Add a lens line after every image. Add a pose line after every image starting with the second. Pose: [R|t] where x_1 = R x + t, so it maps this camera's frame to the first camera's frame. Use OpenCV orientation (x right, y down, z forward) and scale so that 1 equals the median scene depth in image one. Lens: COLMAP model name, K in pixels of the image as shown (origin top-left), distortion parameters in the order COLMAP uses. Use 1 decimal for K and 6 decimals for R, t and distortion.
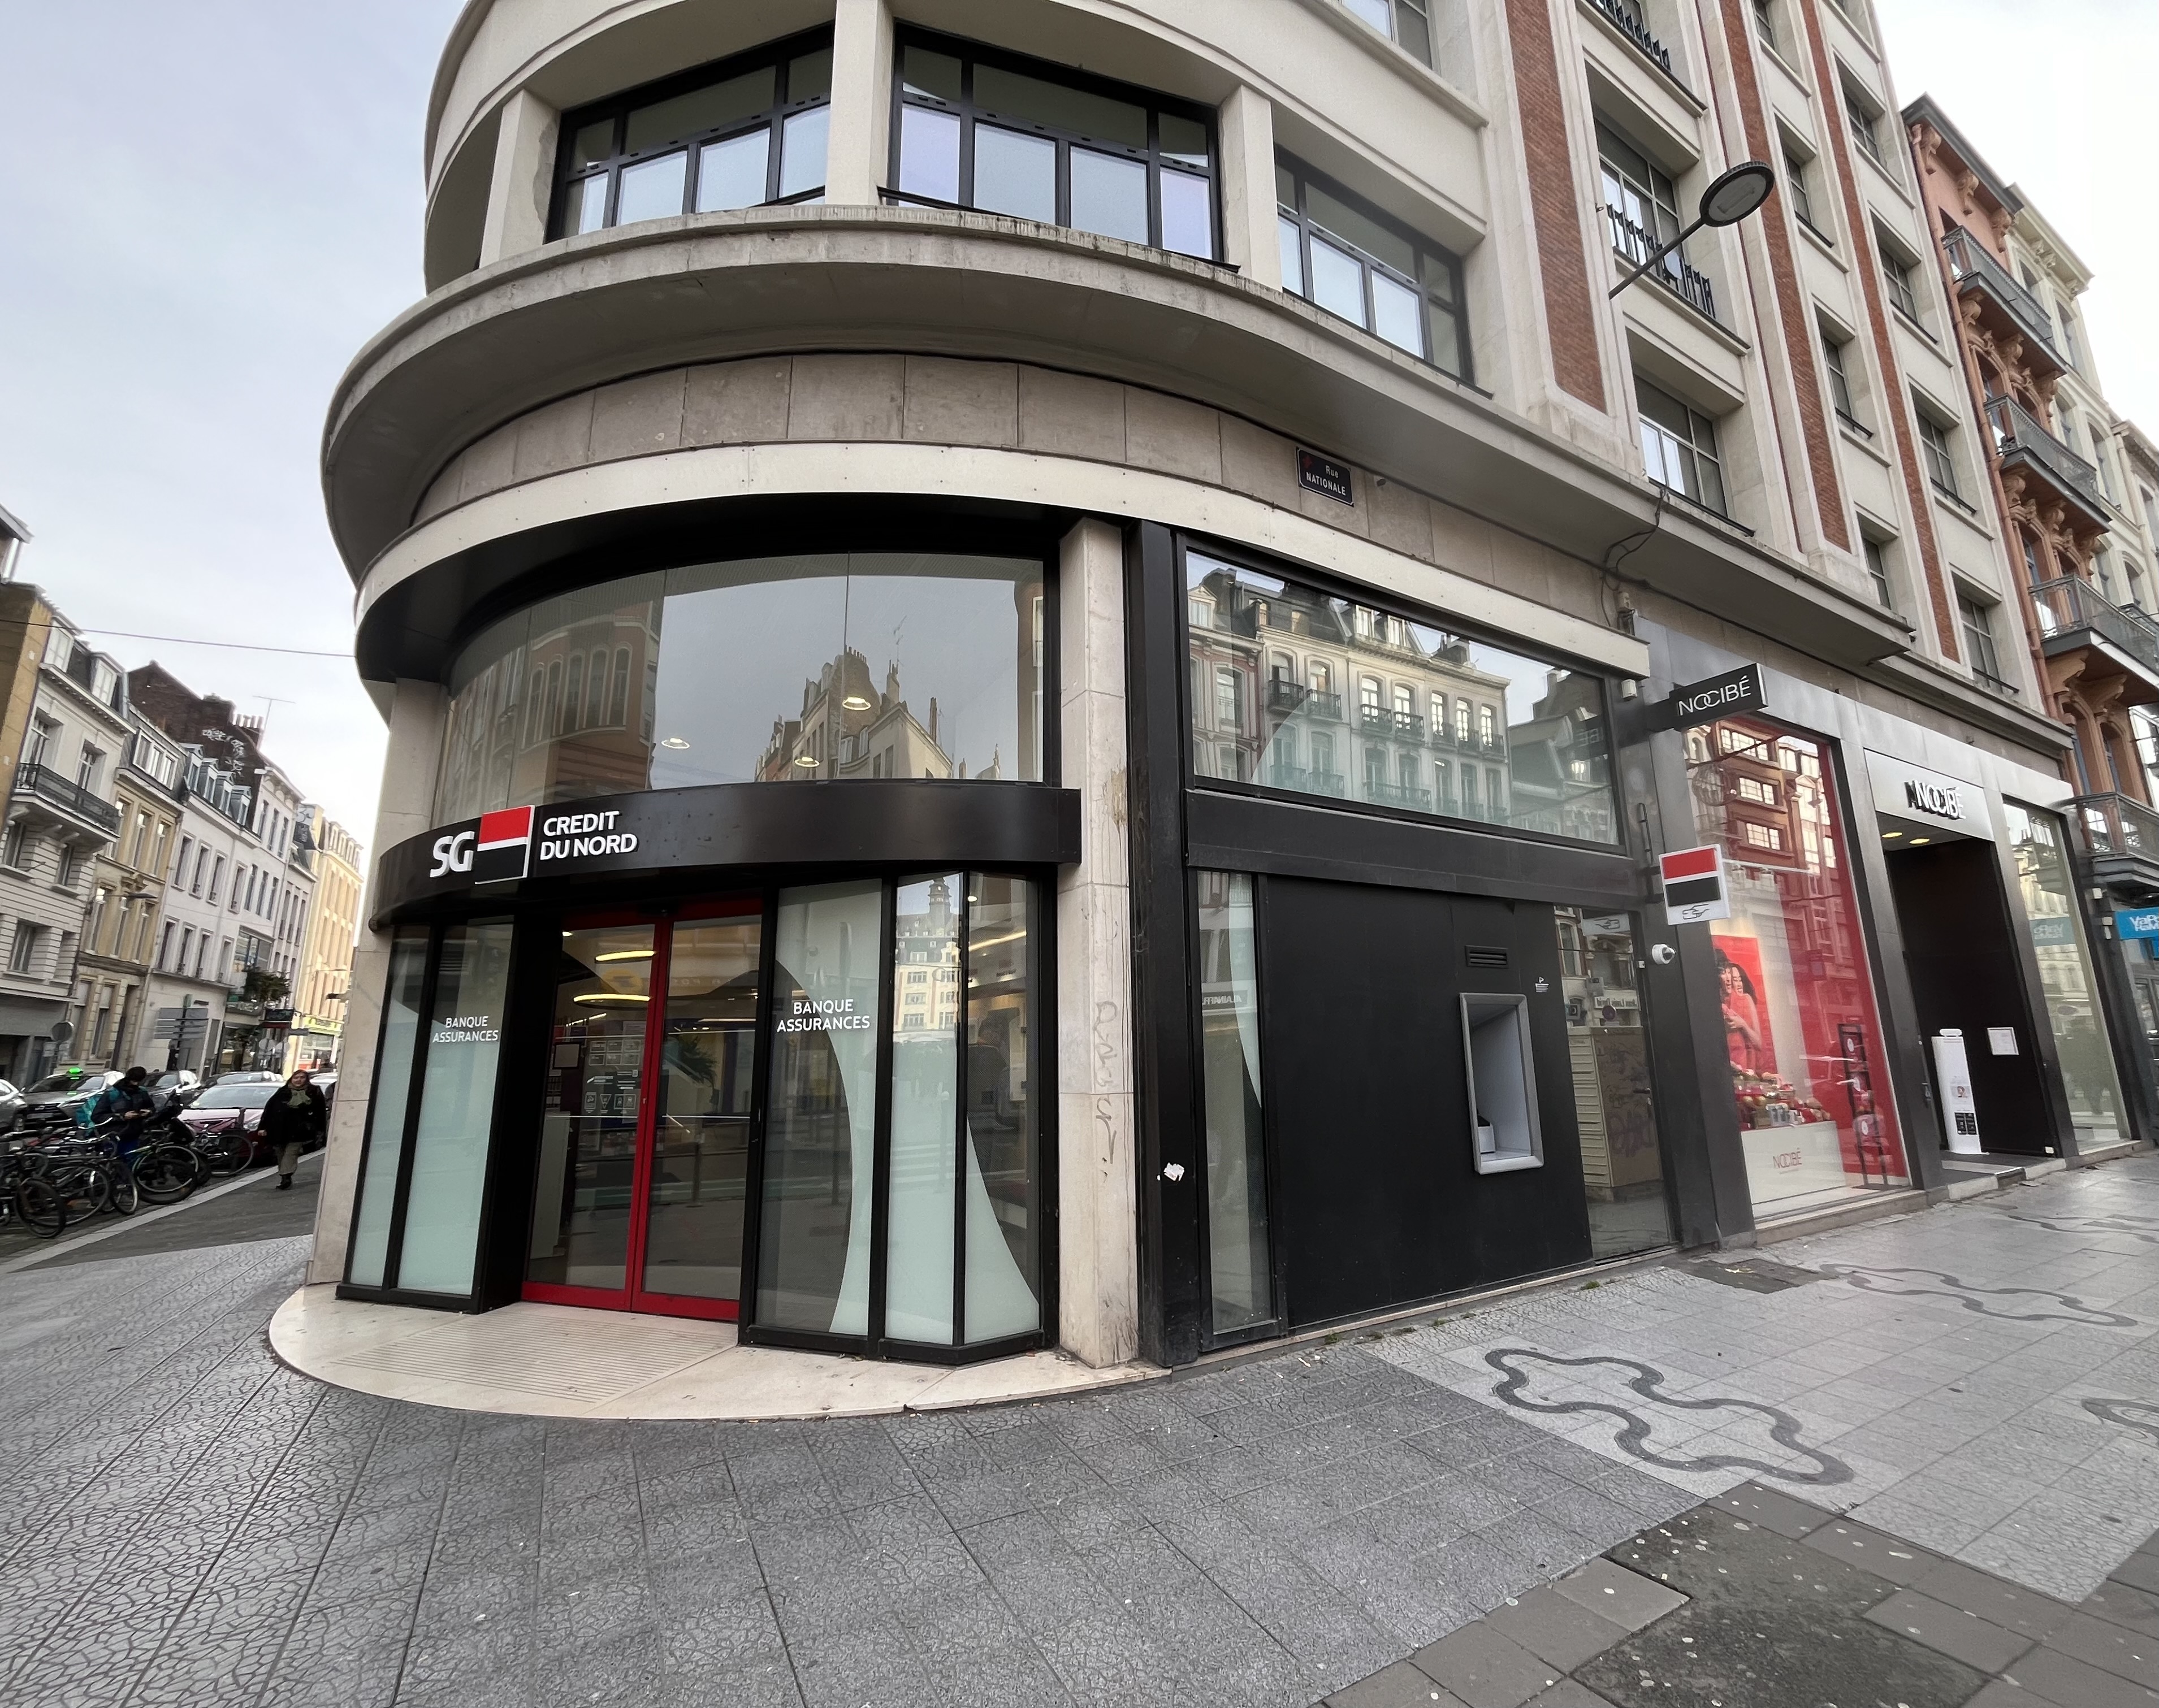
lens RADIAL K [[912.6, 0, 1079.5], [0, 912.6, 854.0], [0, 0, 1]] dist [0.000776, 0.000002]
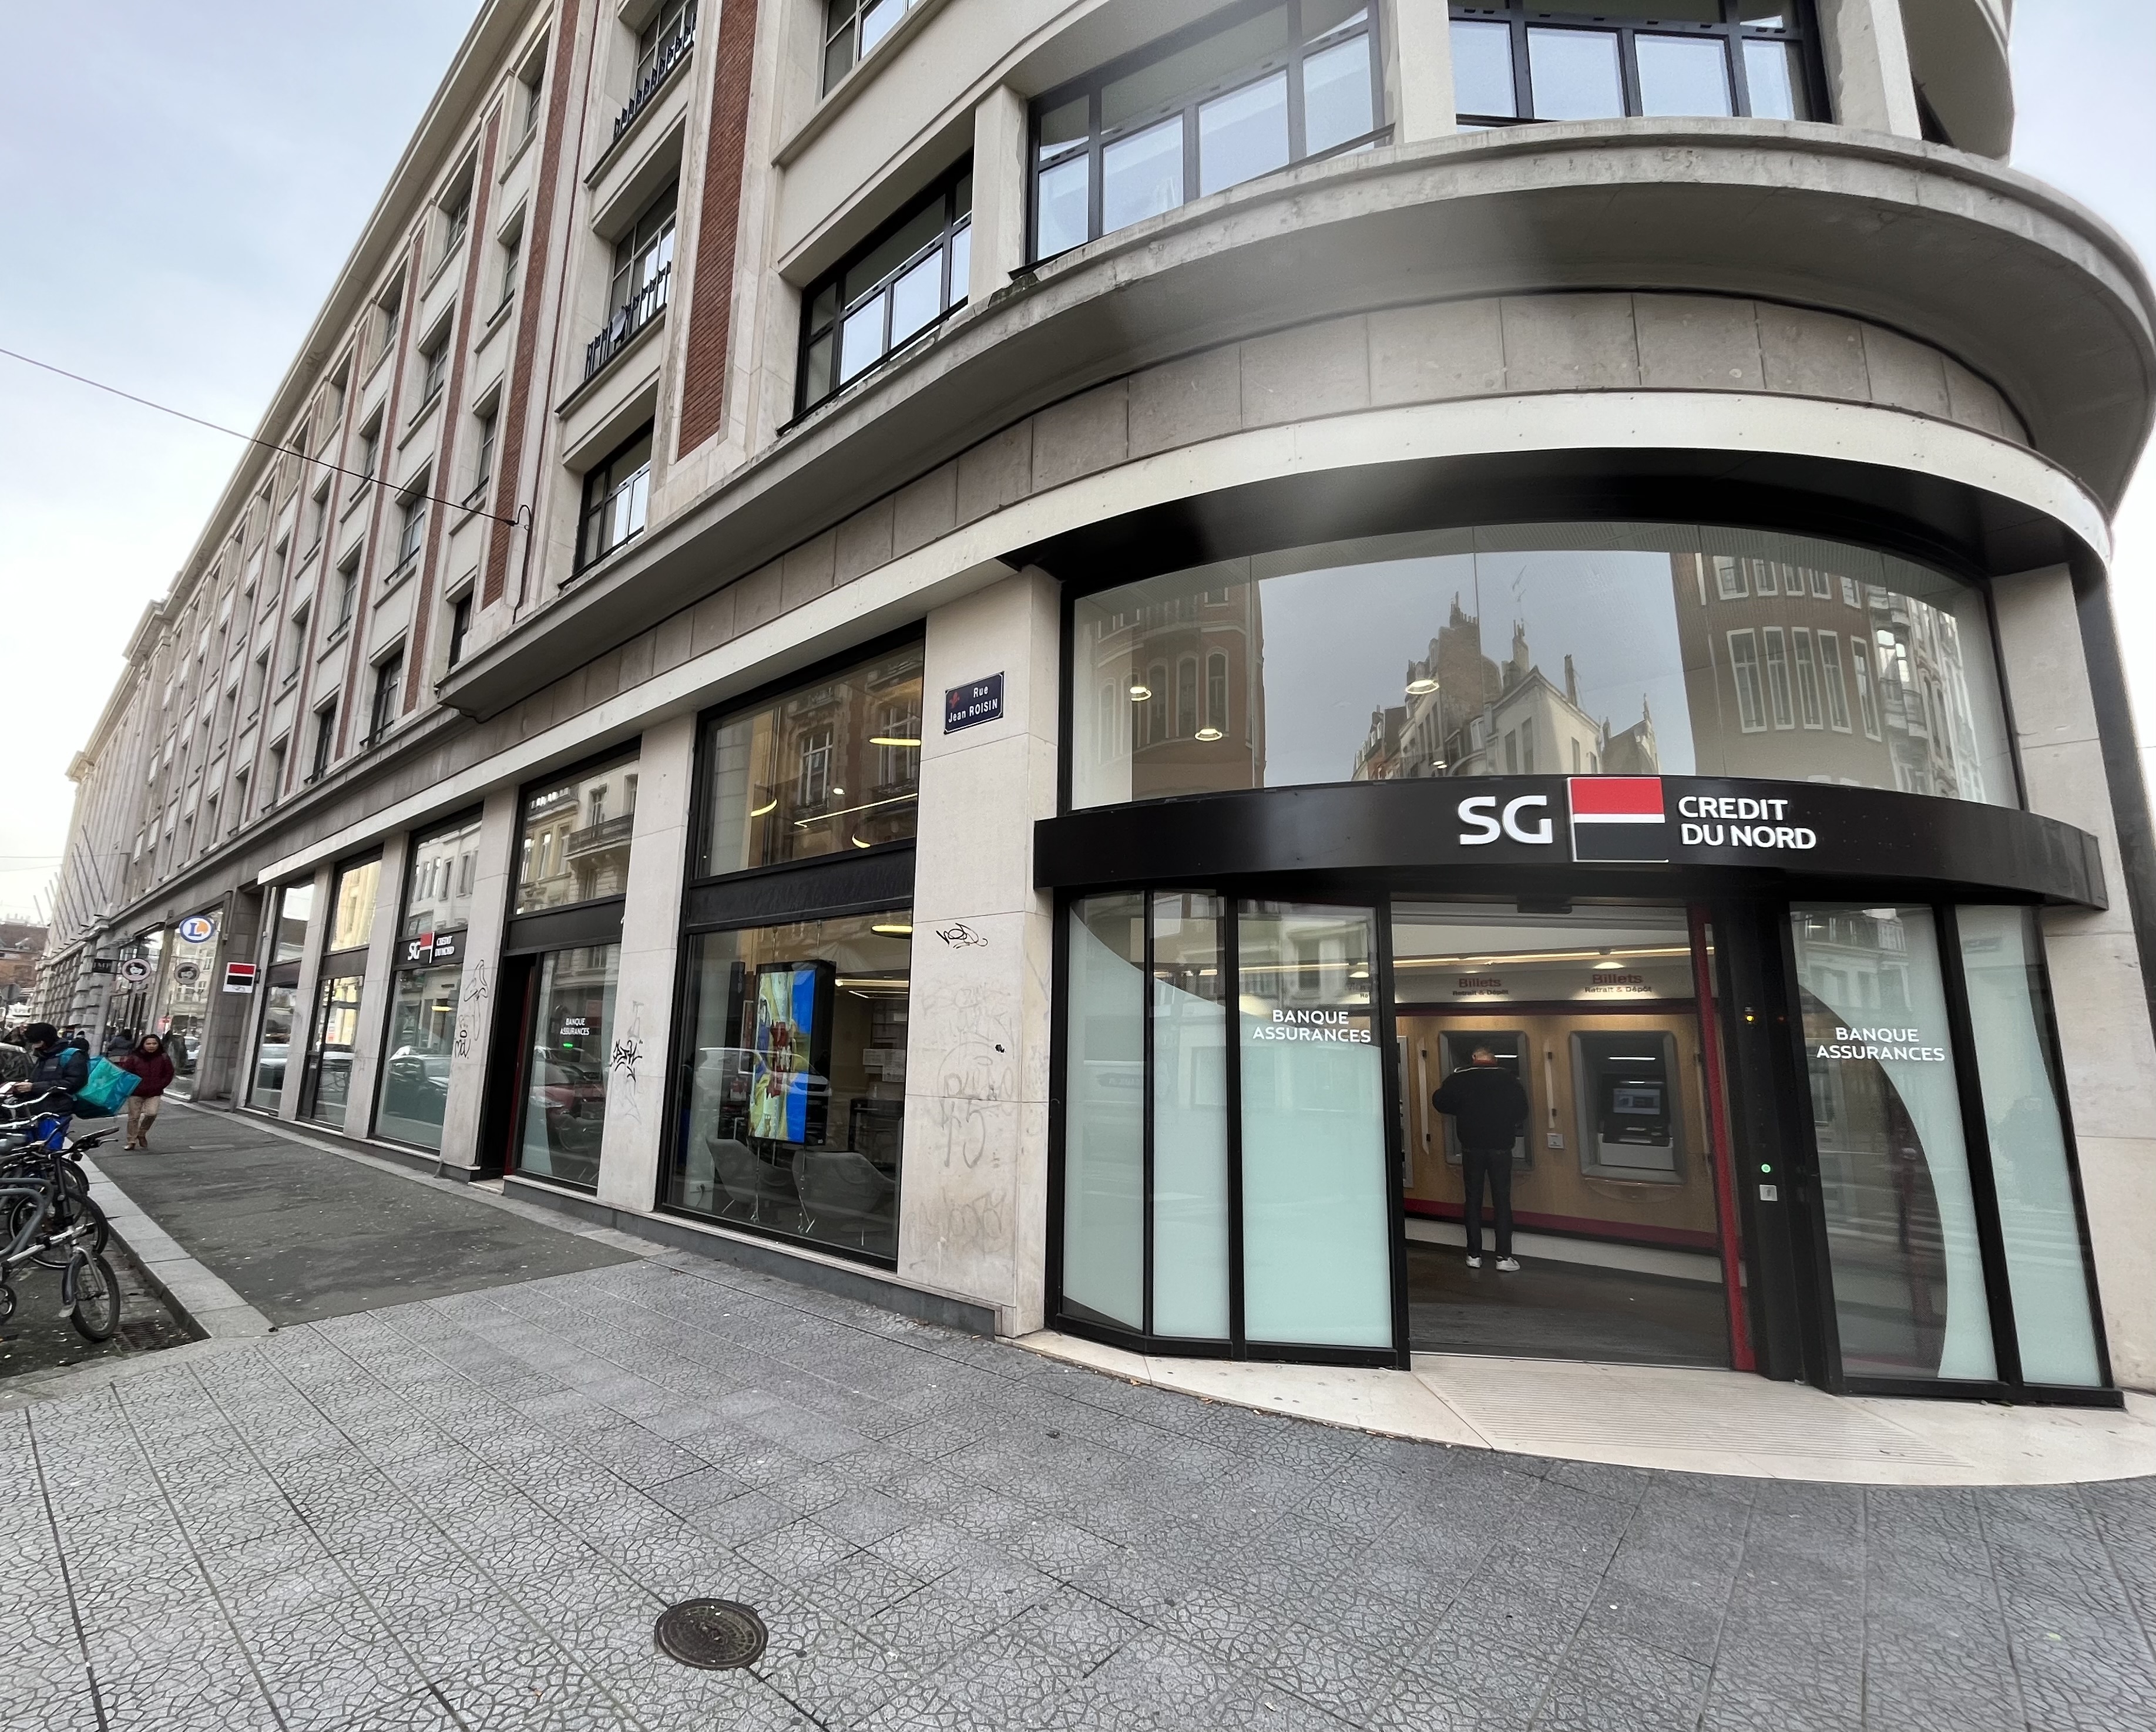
lens RADIAL K [[946.5, 0, 935.6], [0, 946.5, 886.4], [0, 0, 1]] dist [-0.001890, -0.000859]
pose [[0.956501, 0.103165, 0.272880, -1.491066], [-0.112504, 0.993474, 0.018755, 0.107356], [-0.269165, -0.048639, 0.961865, 0.337299]]
